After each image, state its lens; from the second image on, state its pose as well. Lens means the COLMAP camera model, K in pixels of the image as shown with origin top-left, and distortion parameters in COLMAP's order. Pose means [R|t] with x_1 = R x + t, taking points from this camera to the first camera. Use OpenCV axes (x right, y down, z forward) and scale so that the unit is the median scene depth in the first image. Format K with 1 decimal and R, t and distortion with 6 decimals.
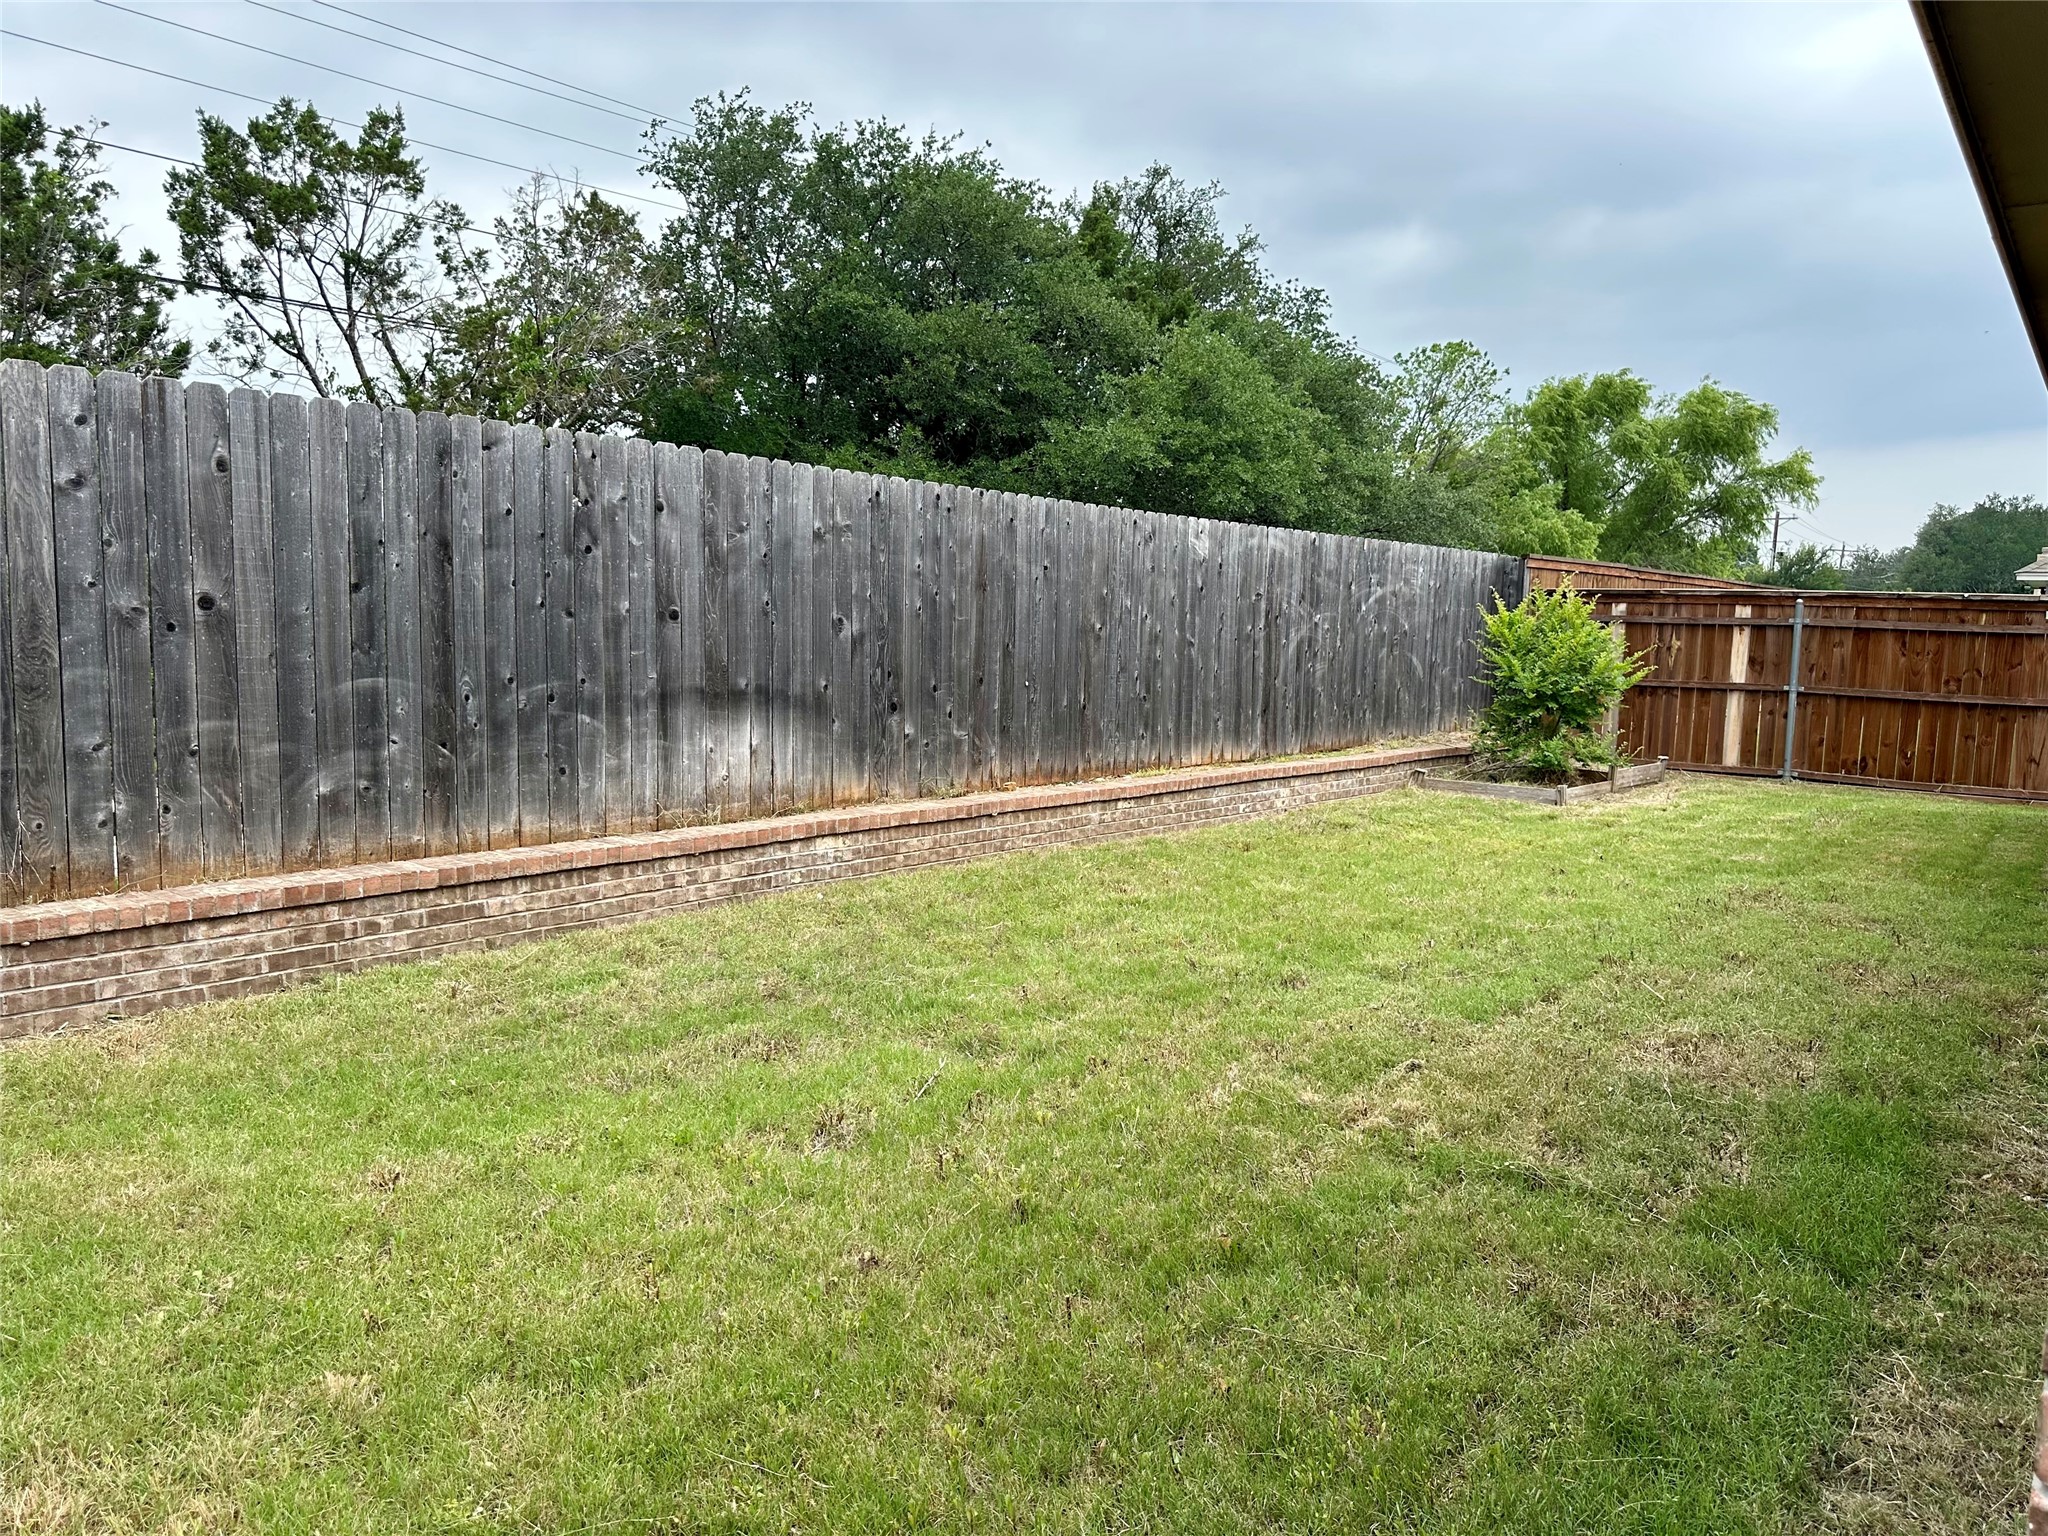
lens RADIAL K [[1433.7, 0, 1029.2], [0, 1433.7, 767.9], [0, 0, 1]] dist [-0.015923, -0.000919]
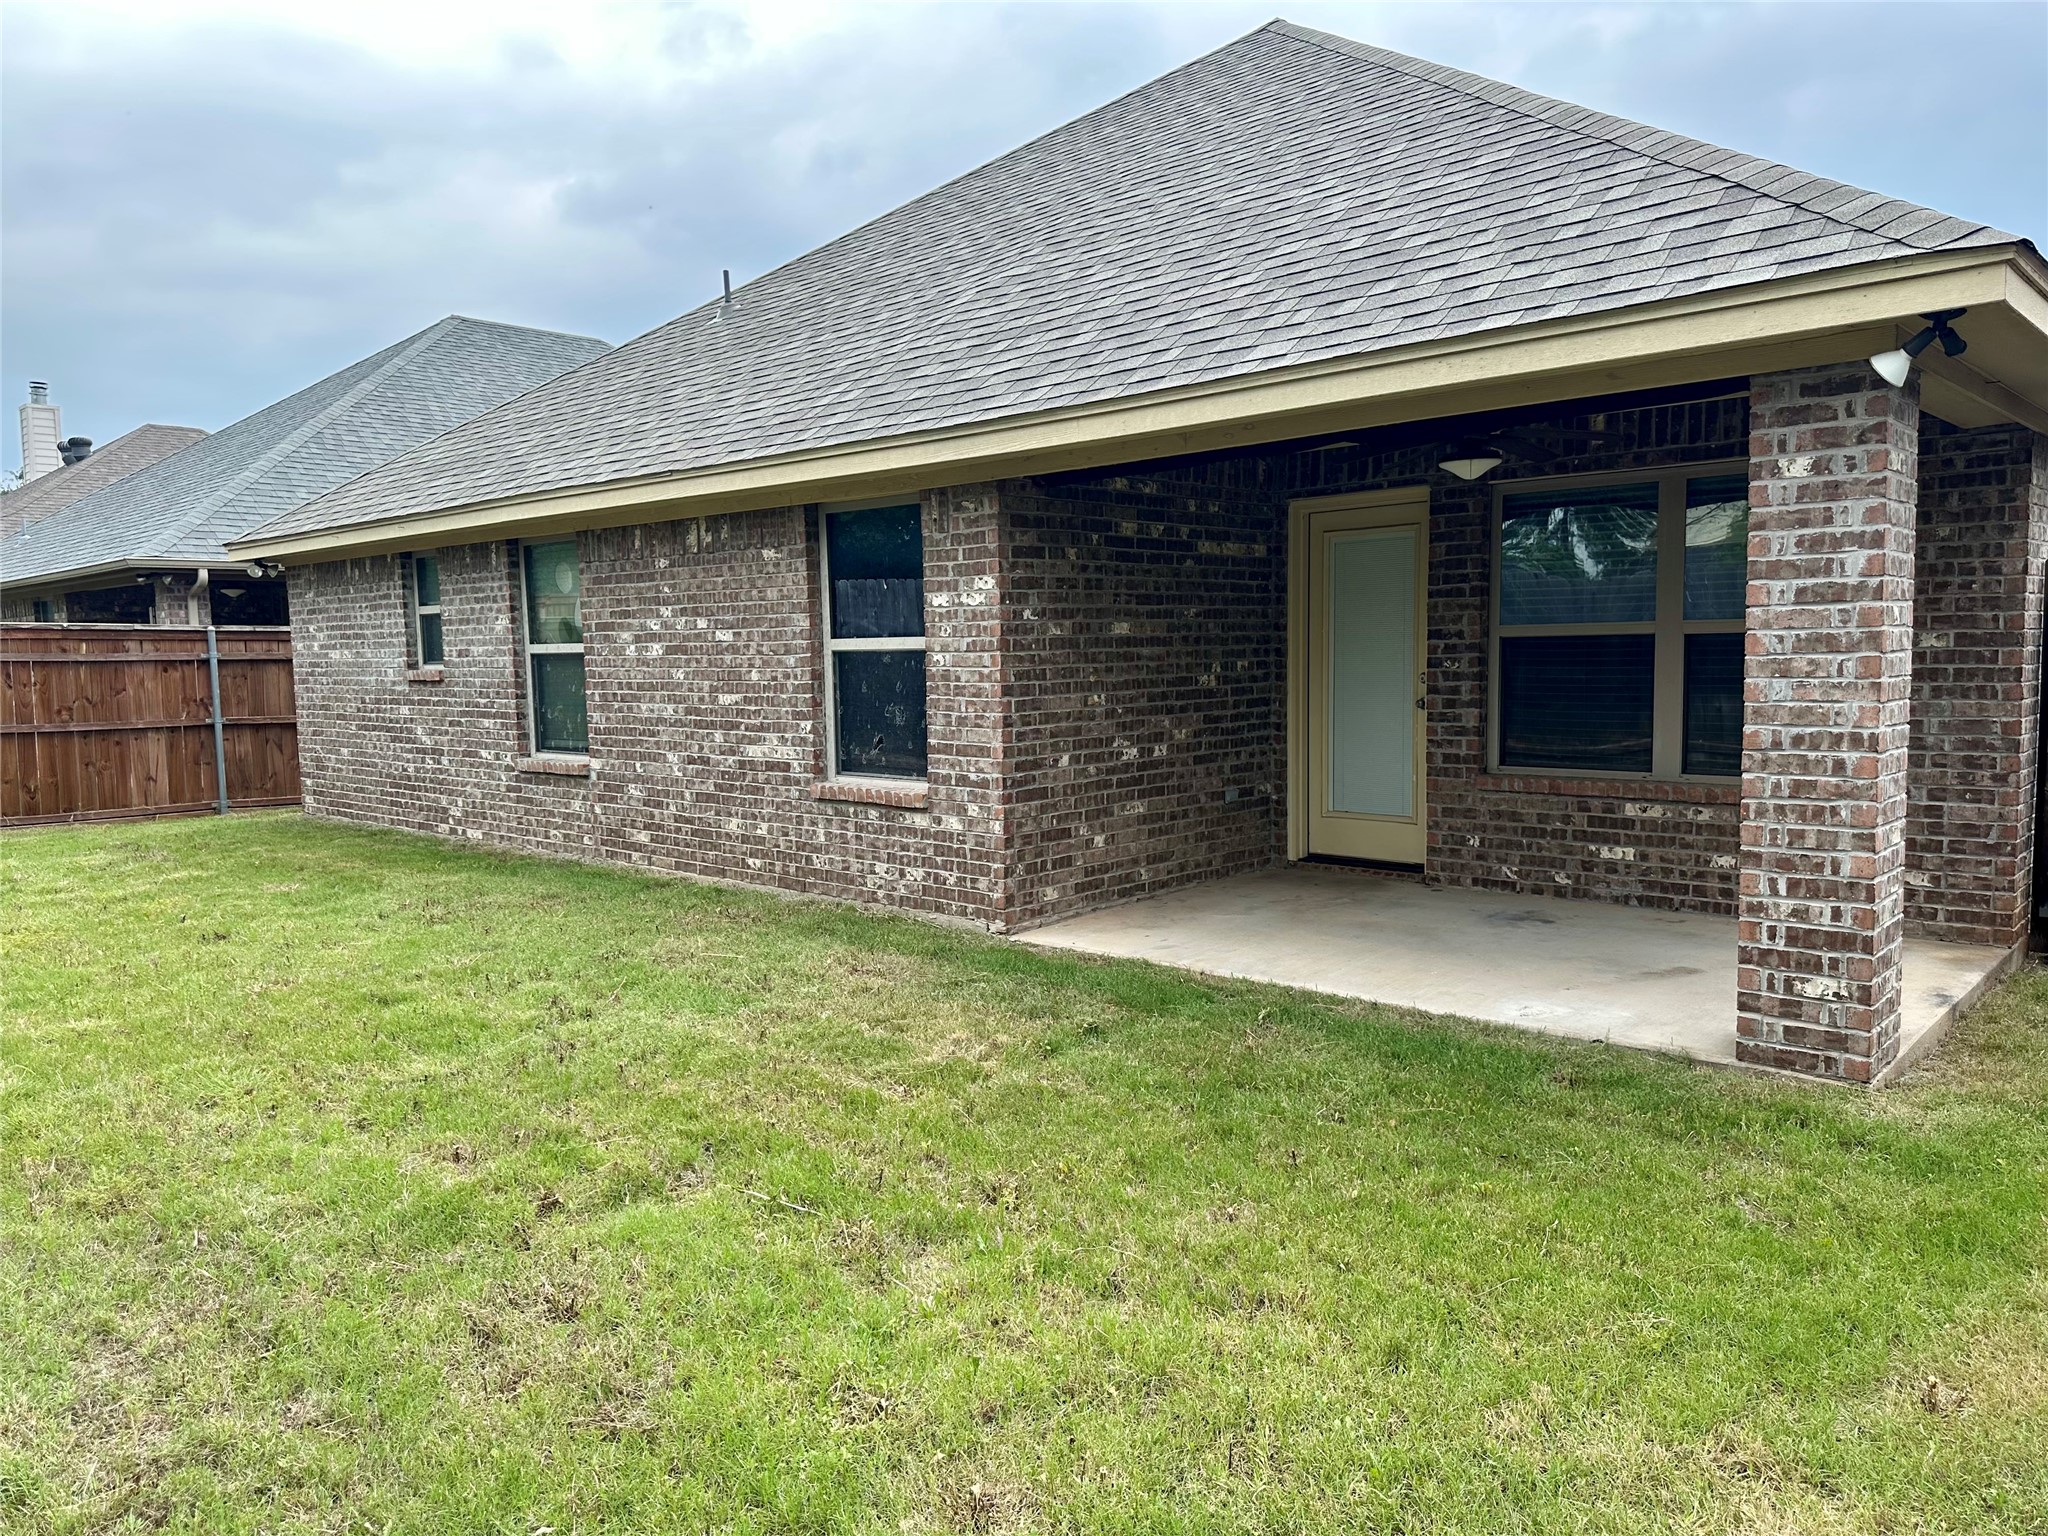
lens RADIAL K [[1433.7, 0, 1029.6], [0, 1433.7, 769.5], [0, 0, 1]] dist [-0.015923, -0.000919]
pose [[0.068052, -0.107449, 0.991879, -0.309934], [0.120784, 0.987758, 0.098716, -0.037653], [-0.990343, 0.113085, 0.080197, 0.257960]]
